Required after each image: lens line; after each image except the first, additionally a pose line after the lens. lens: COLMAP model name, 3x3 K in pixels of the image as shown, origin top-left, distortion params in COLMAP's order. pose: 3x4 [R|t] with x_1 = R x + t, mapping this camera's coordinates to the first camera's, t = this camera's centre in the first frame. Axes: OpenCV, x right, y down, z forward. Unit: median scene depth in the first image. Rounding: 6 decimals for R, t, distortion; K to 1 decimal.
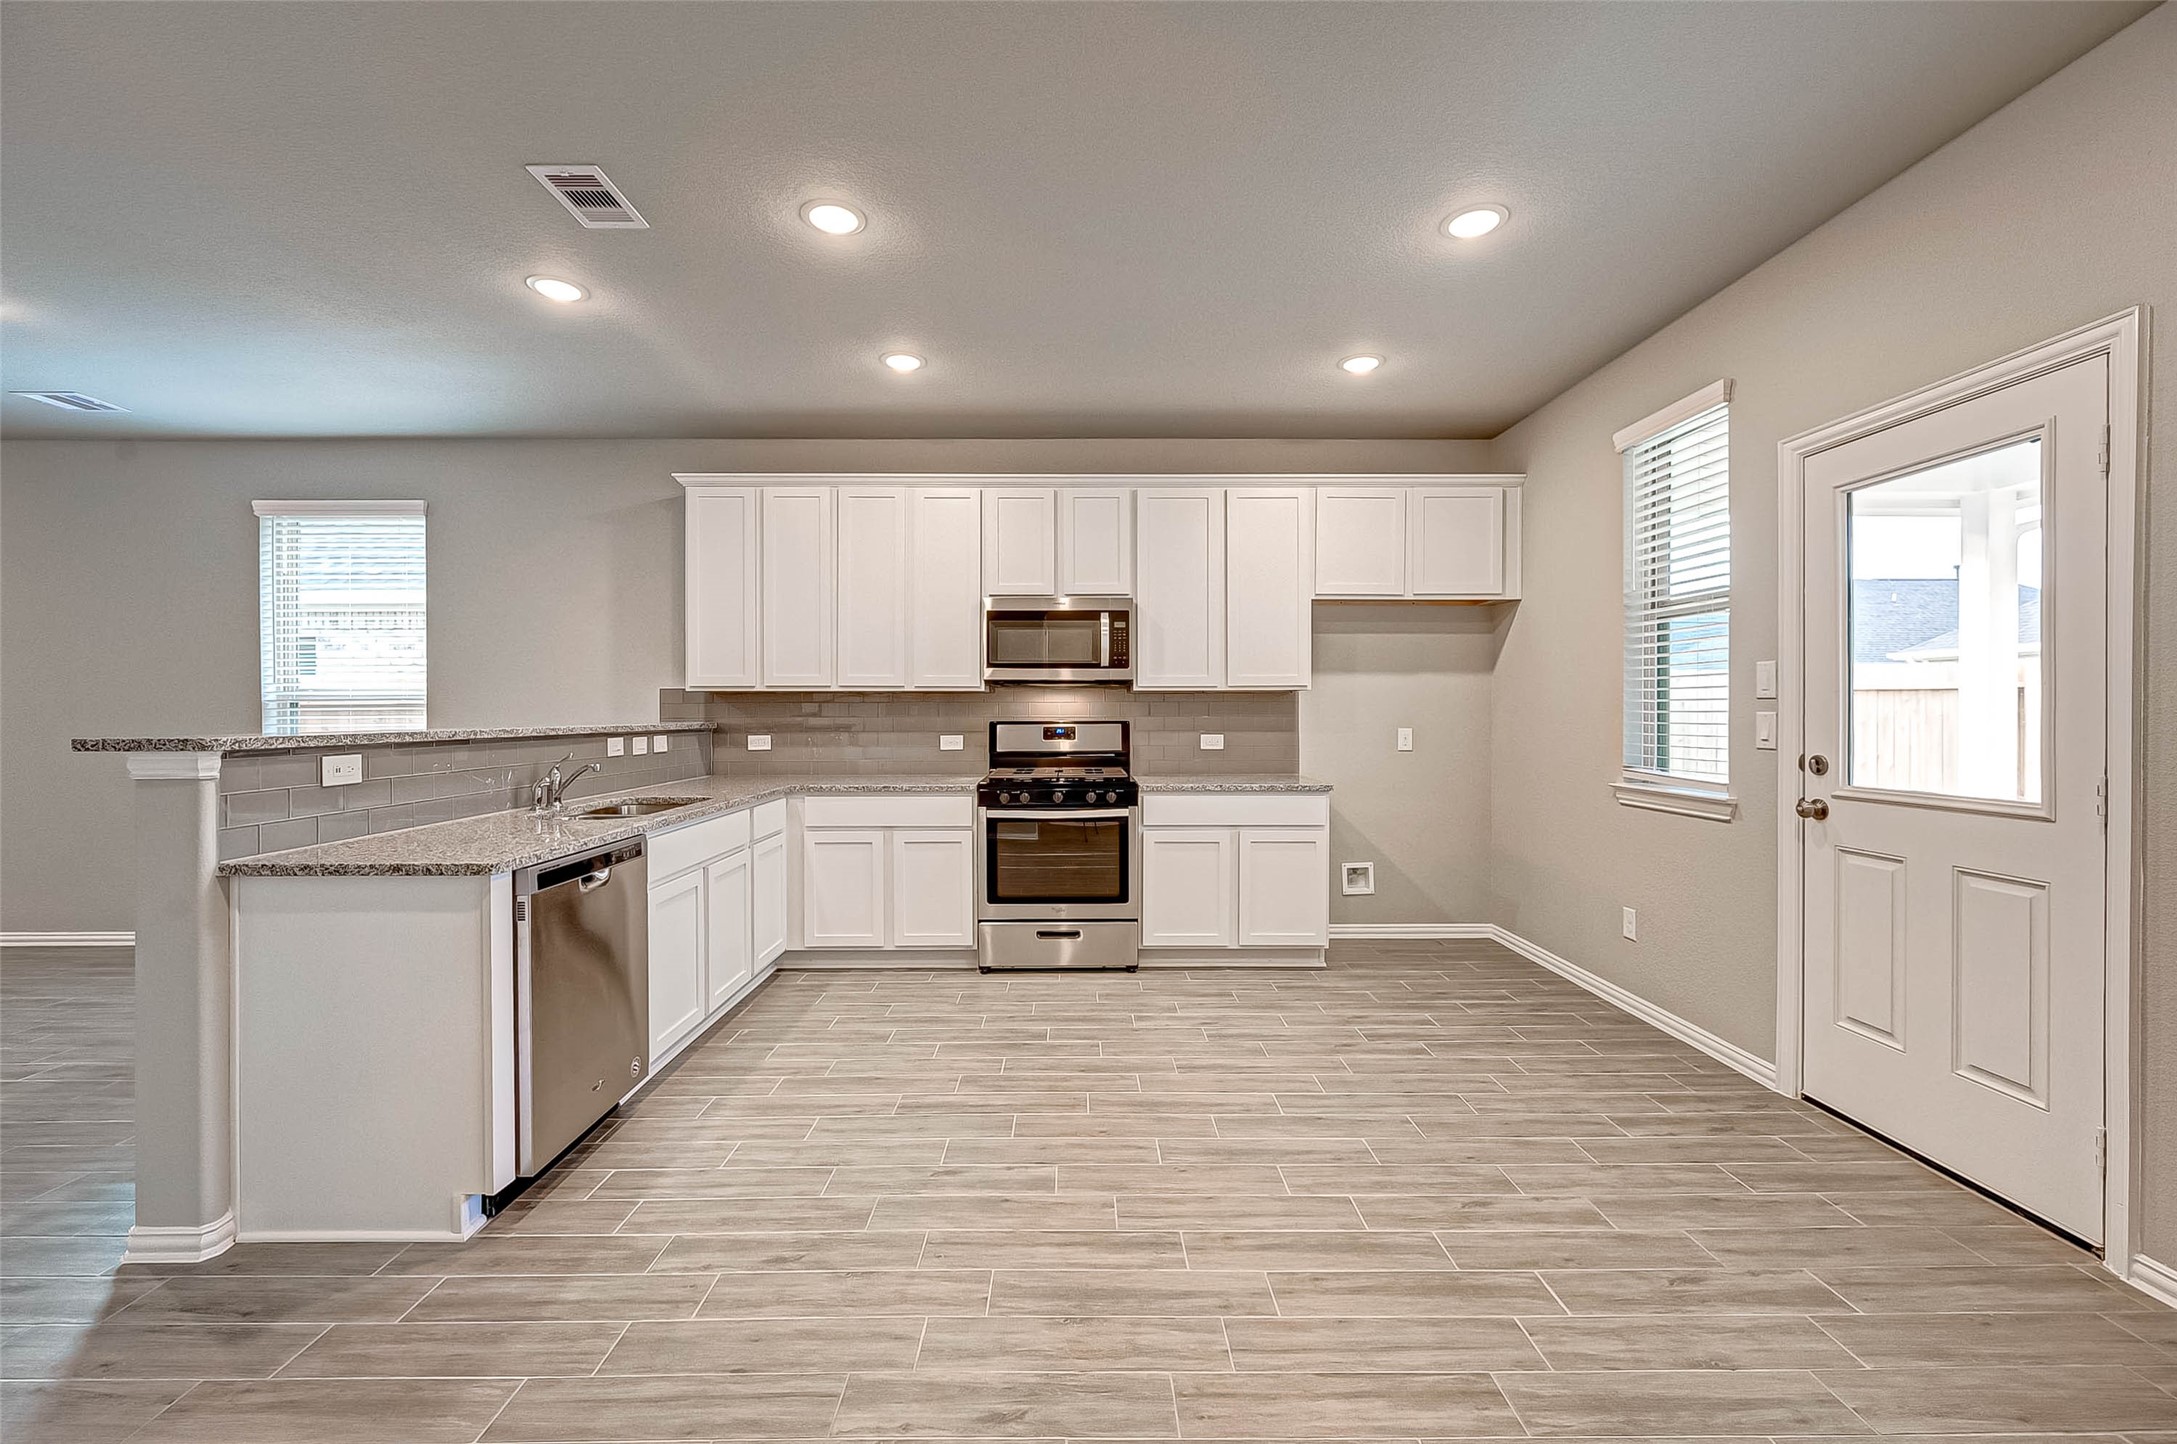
lens RADIAL K [[855.5, 0, 1094.9], [0, 855.5, 714.8], [0, 0, 1]] dist [-0.002132, 0.000223]
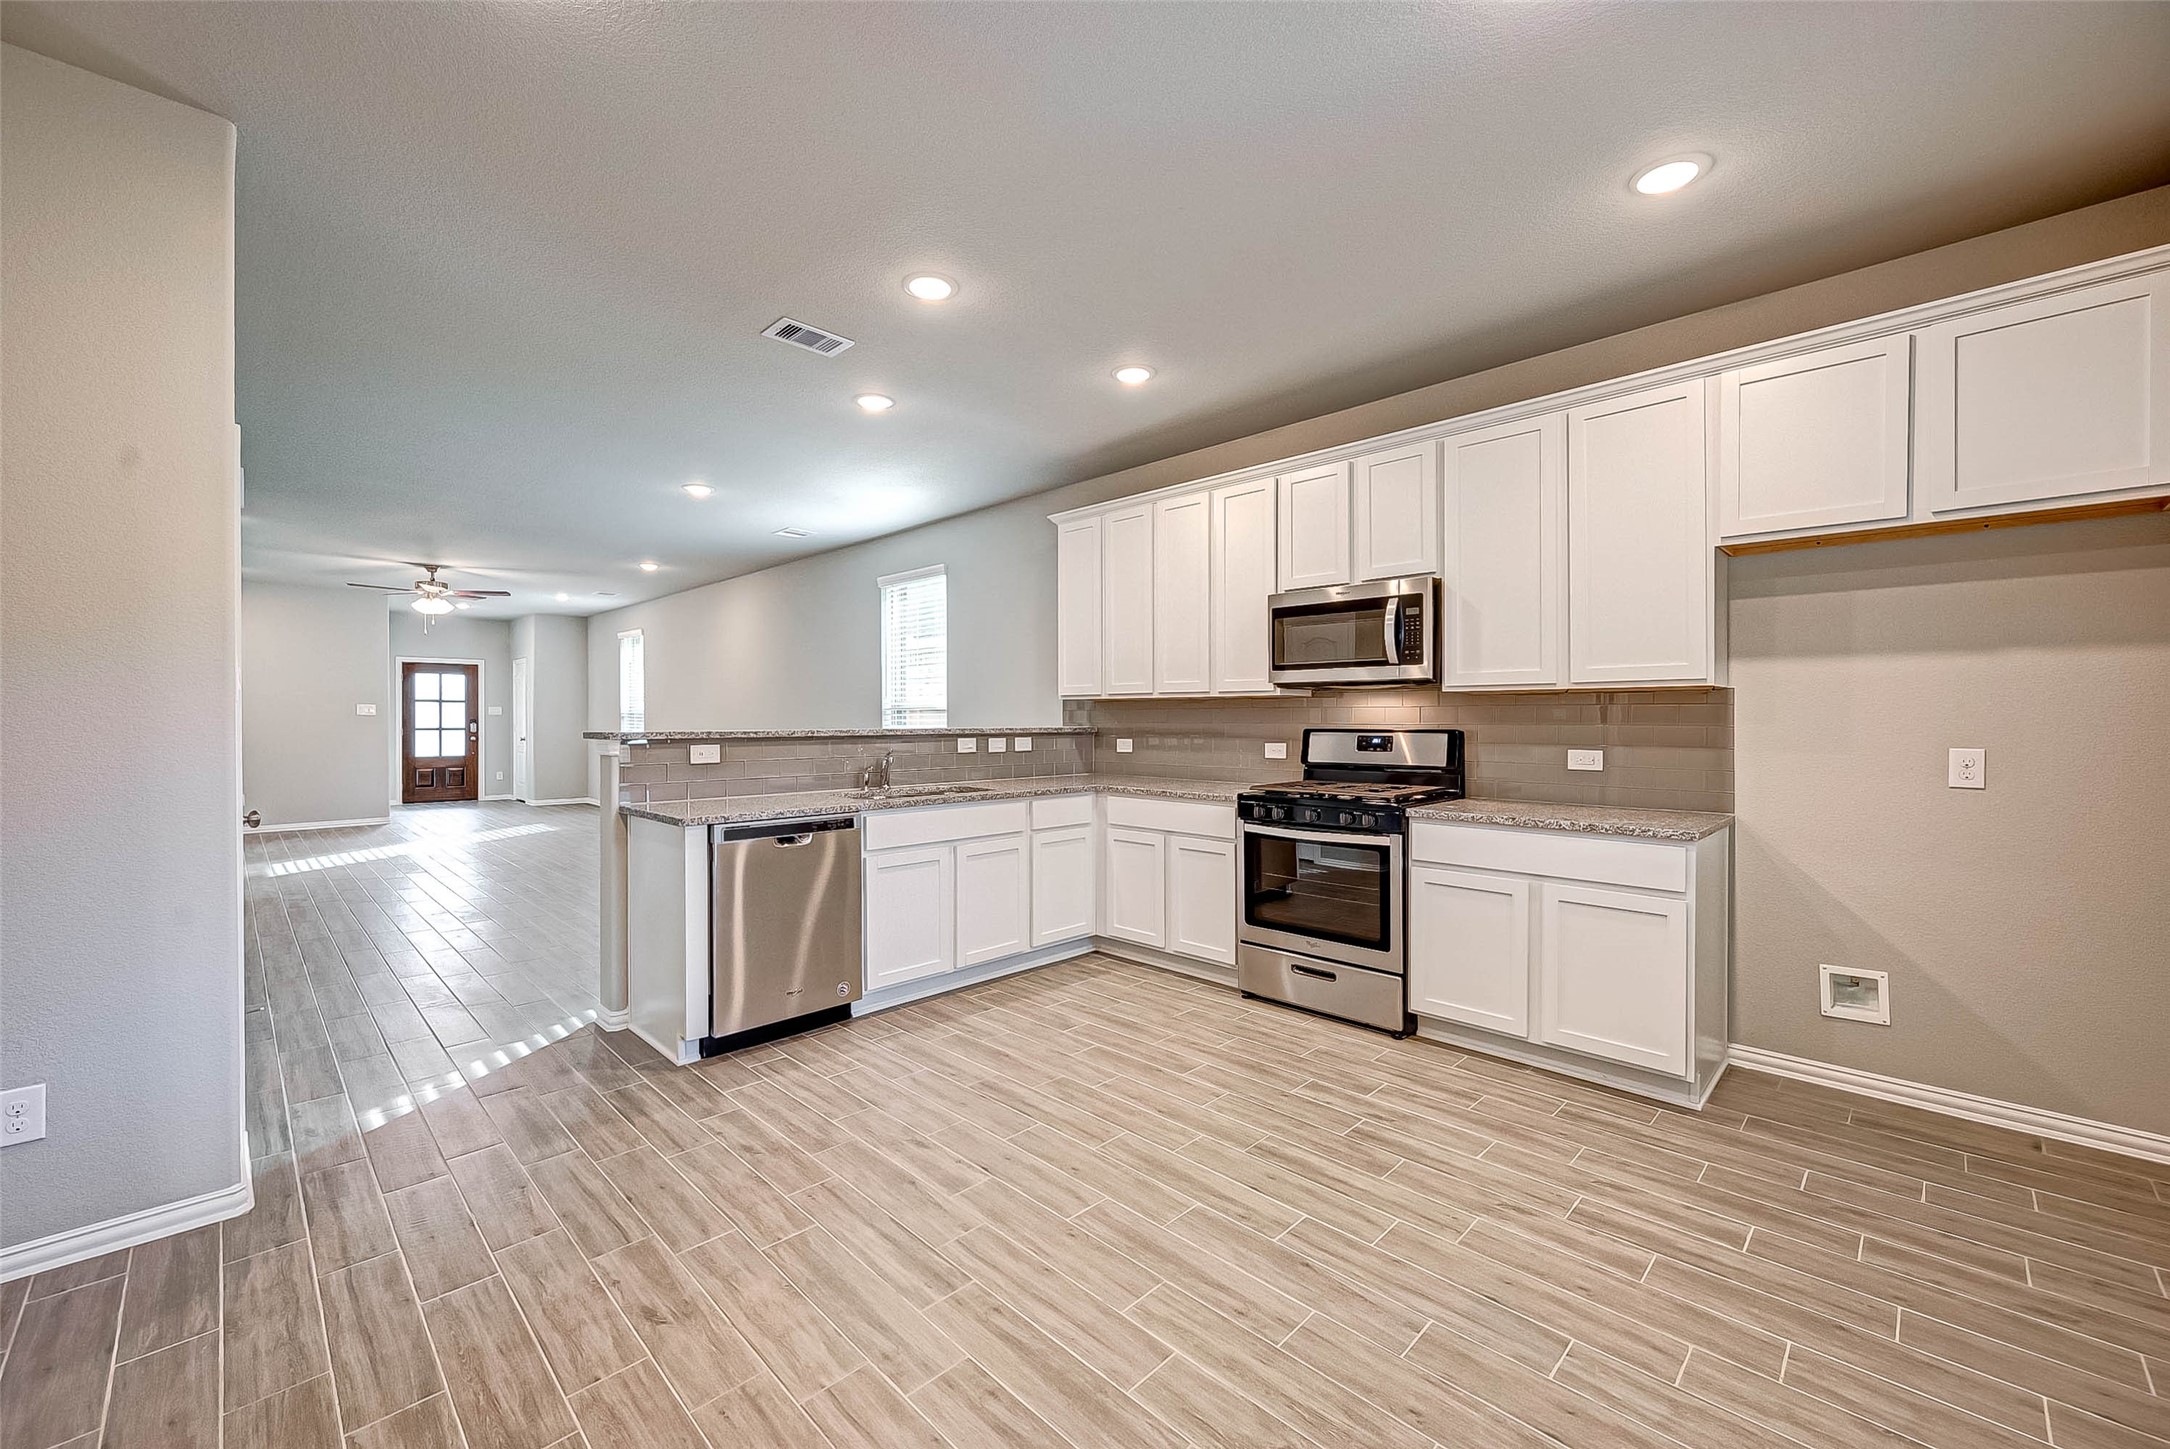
lens RADIAL K [[856.1, 0, 1062.3], [0, 856.1, 721.4], [0, 0, 1]] dist [-0.000217, -0.000631]
pose [[0.703813, 0.005805, -0.710362, 0.399040], [-0.004405, 0.999983, 0.003806, -0.002725], [0.710372, 0.000451, 0.703826, 0.200950]]
